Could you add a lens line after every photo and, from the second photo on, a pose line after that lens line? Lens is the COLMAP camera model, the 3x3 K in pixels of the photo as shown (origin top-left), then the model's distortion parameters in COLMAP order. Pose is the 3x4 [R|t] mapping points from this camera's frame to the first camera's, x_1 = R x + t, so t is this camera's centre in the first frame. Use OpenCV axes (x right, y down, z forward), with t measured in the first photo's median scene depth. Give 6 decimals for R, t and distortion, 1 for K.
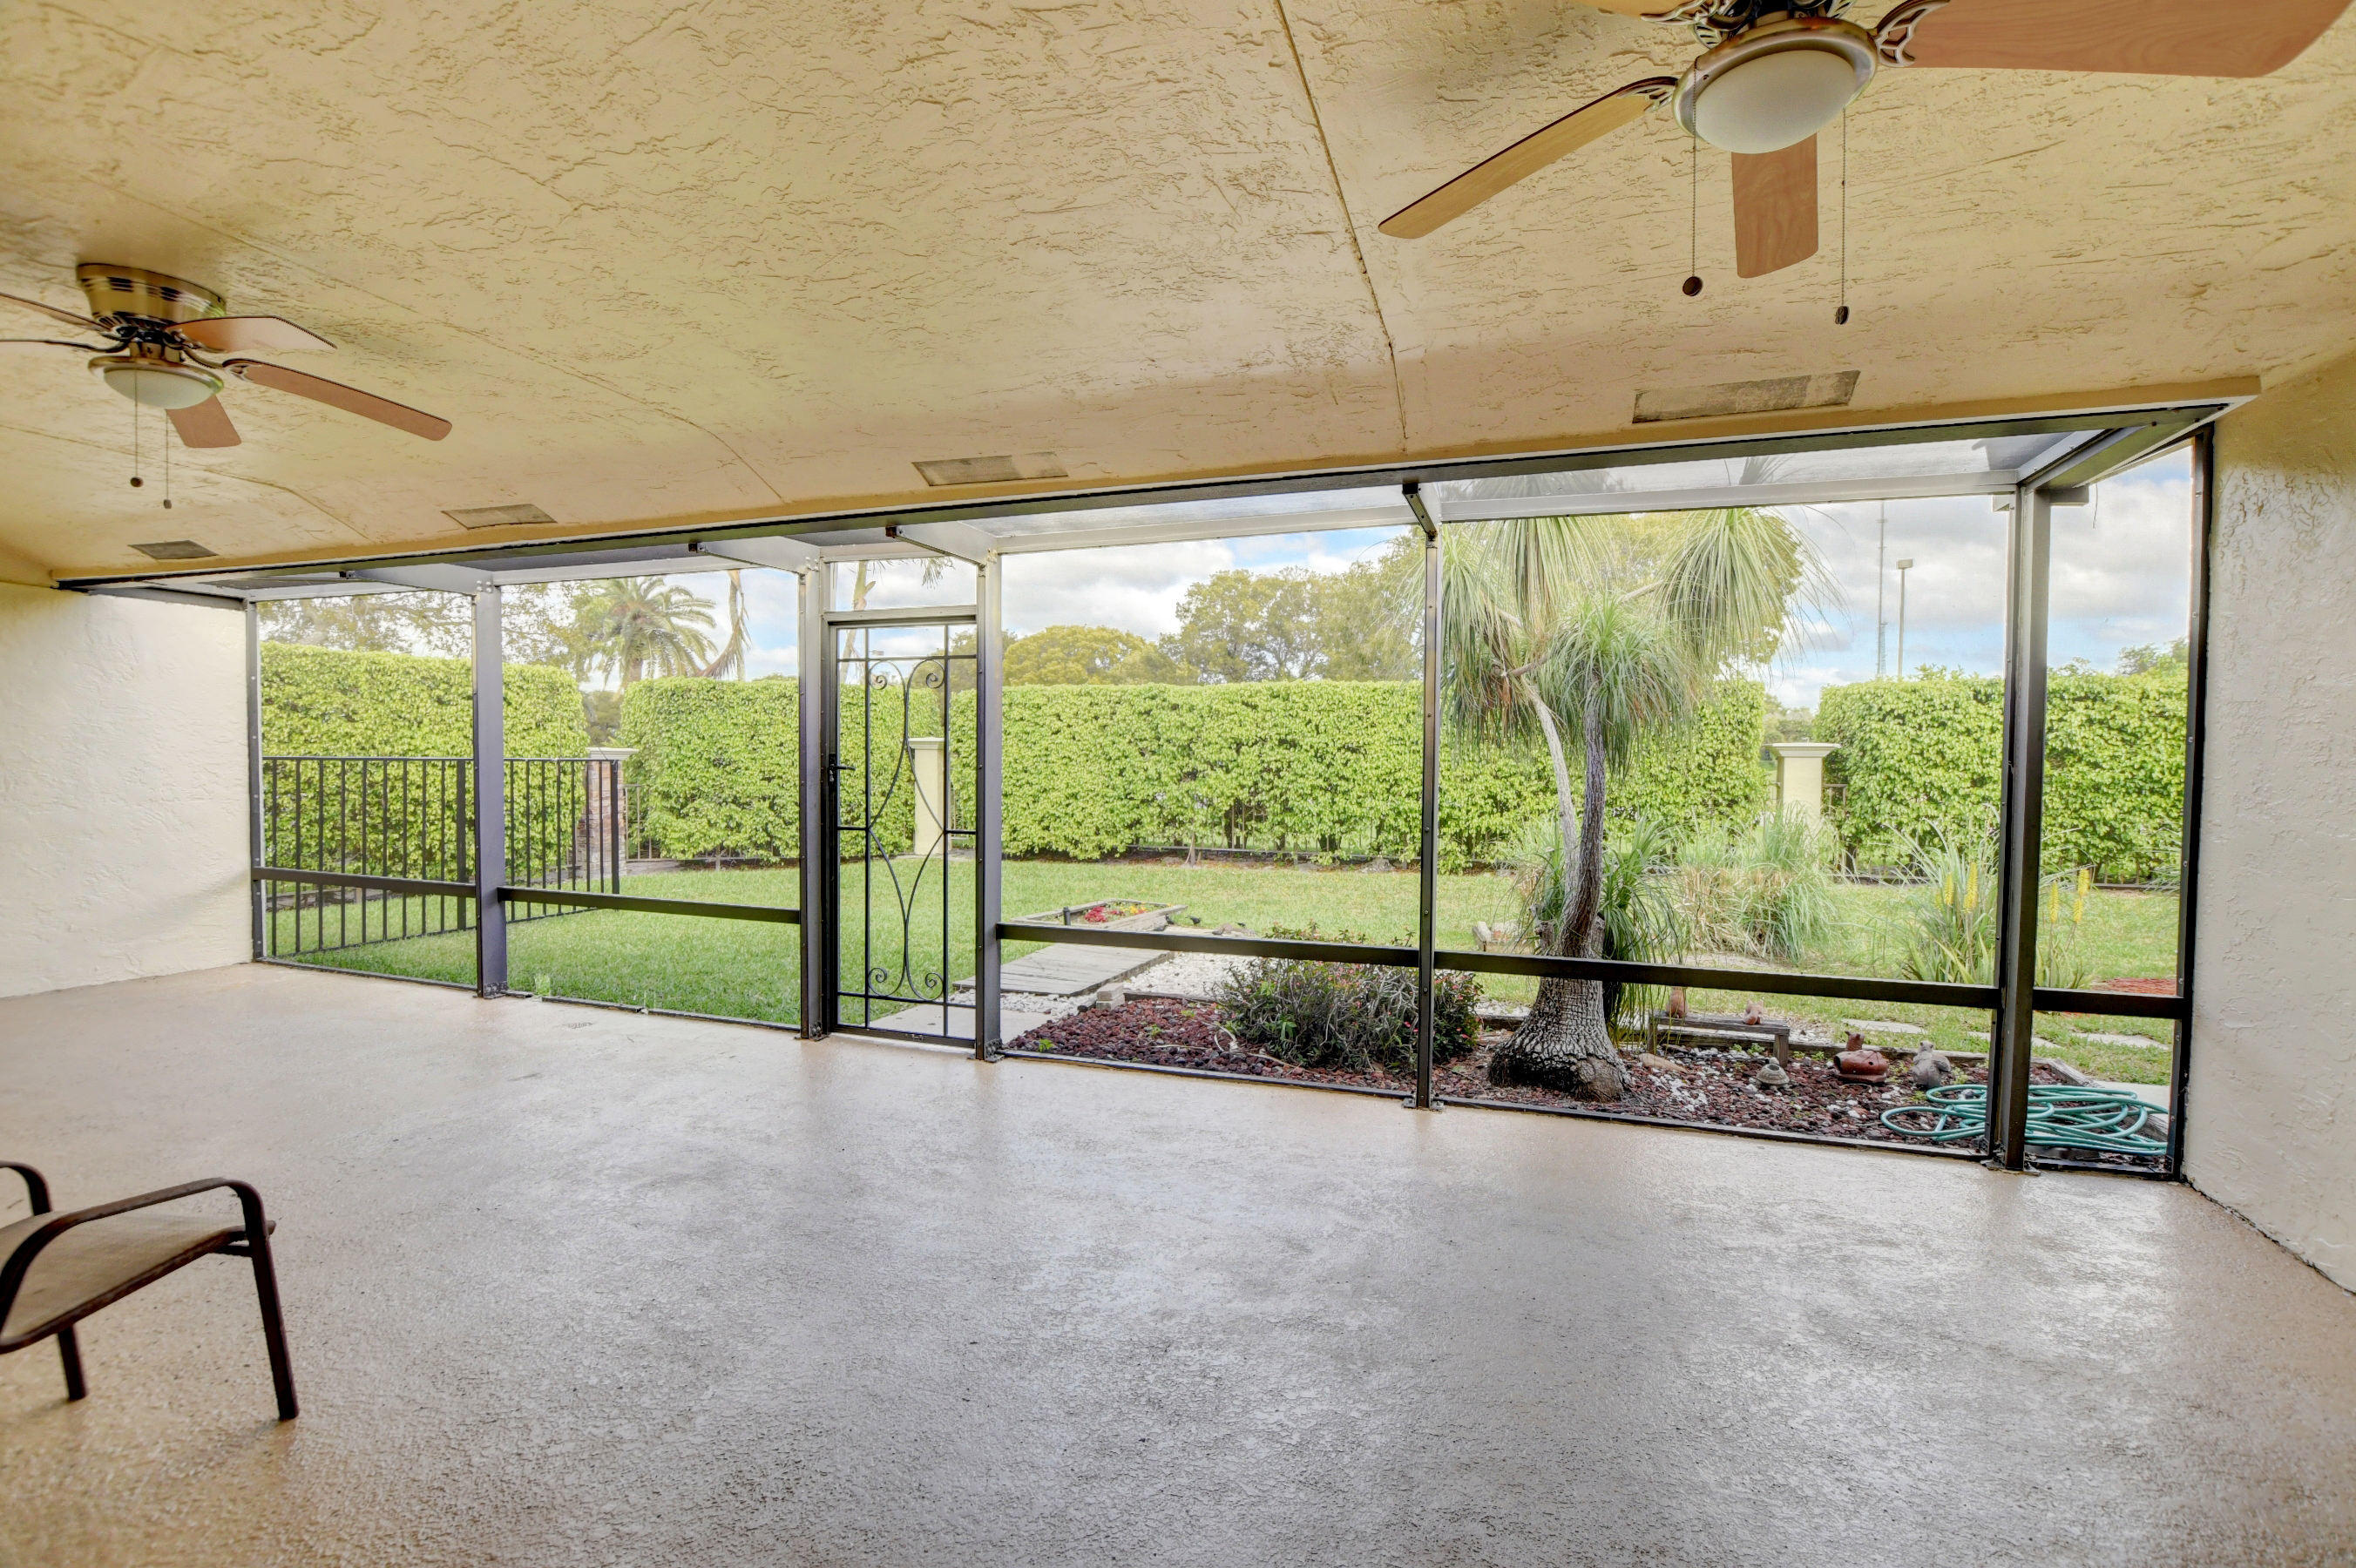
lens RADIAL K [[1042.8, 0, 1184.1], [0, 1042.8, 784.8], [0, 0, 1]] dist [-0.035772, 0.006060]
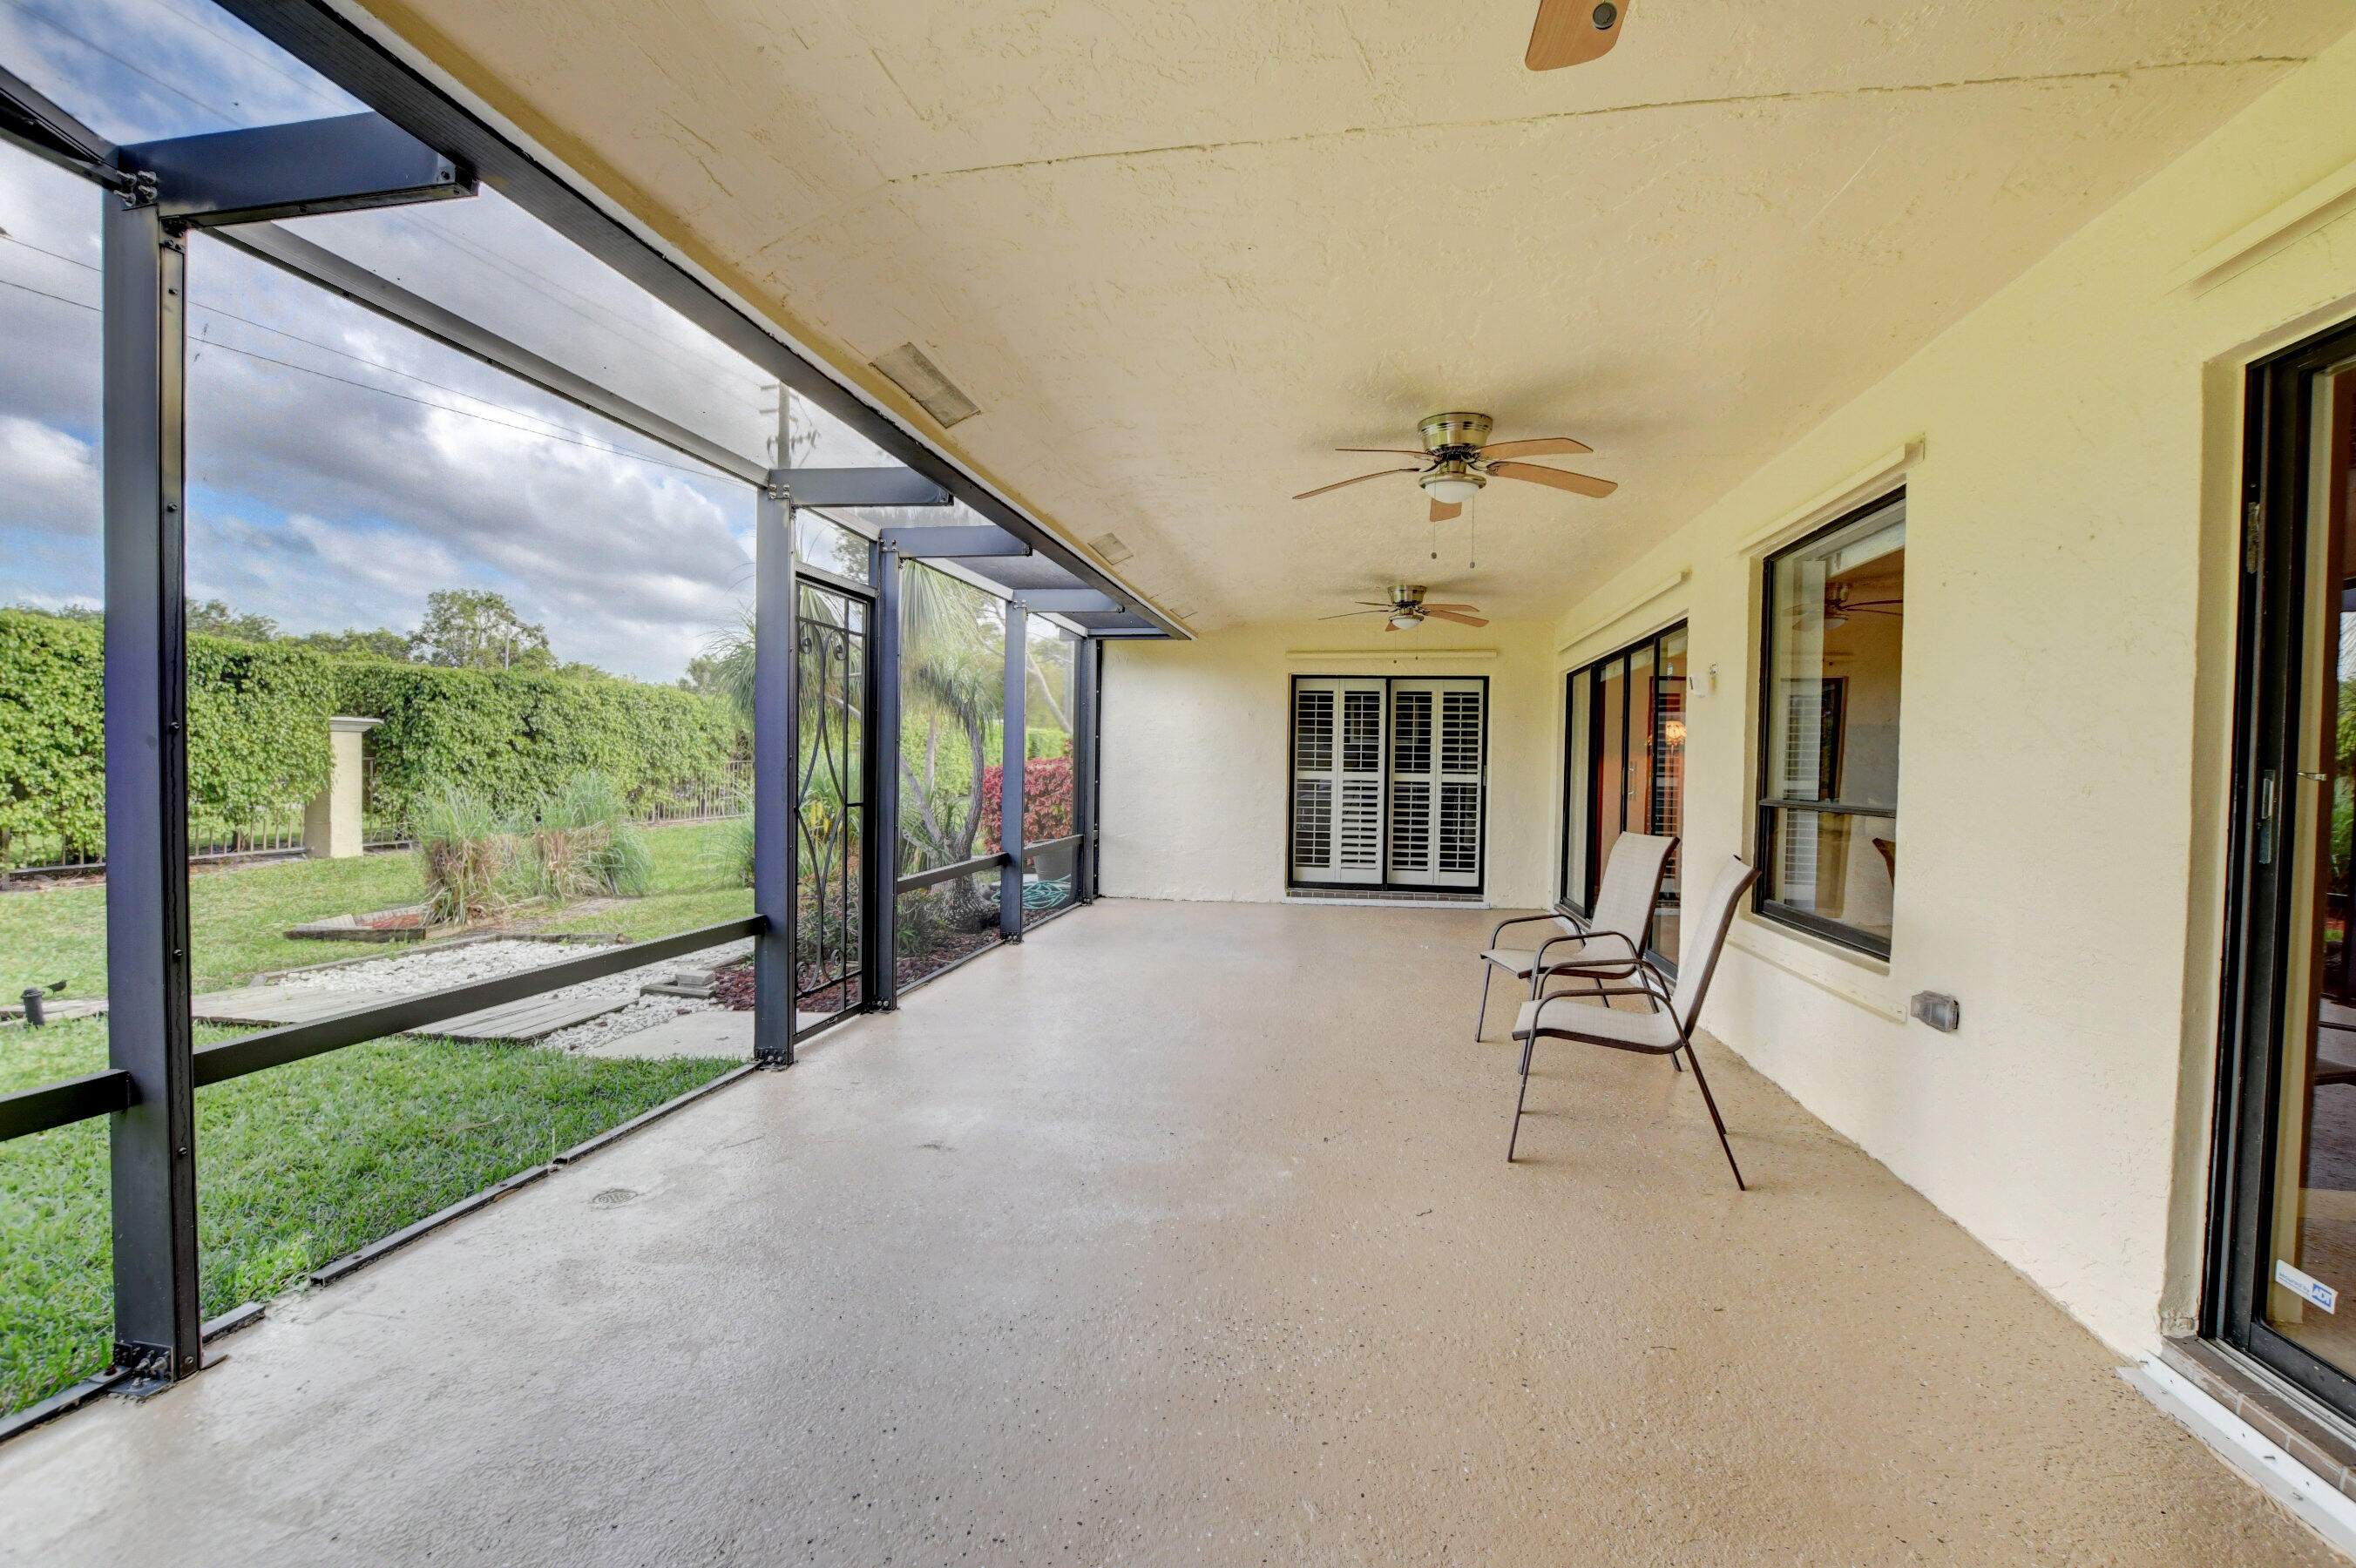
lens RADIAL K [[1039.0, 0, 1180.9], [0, 1039.0, 793.6], [0, 0, 1]] dist [-0.035976, 0.007632]
pose [[-0.143840, -0.041890, 0.988714, -0.435148], [0.005423, 0.999055, 0.043117, -0.003837], [-0.989586, 0.011563, -0.143477, 0.284011]]
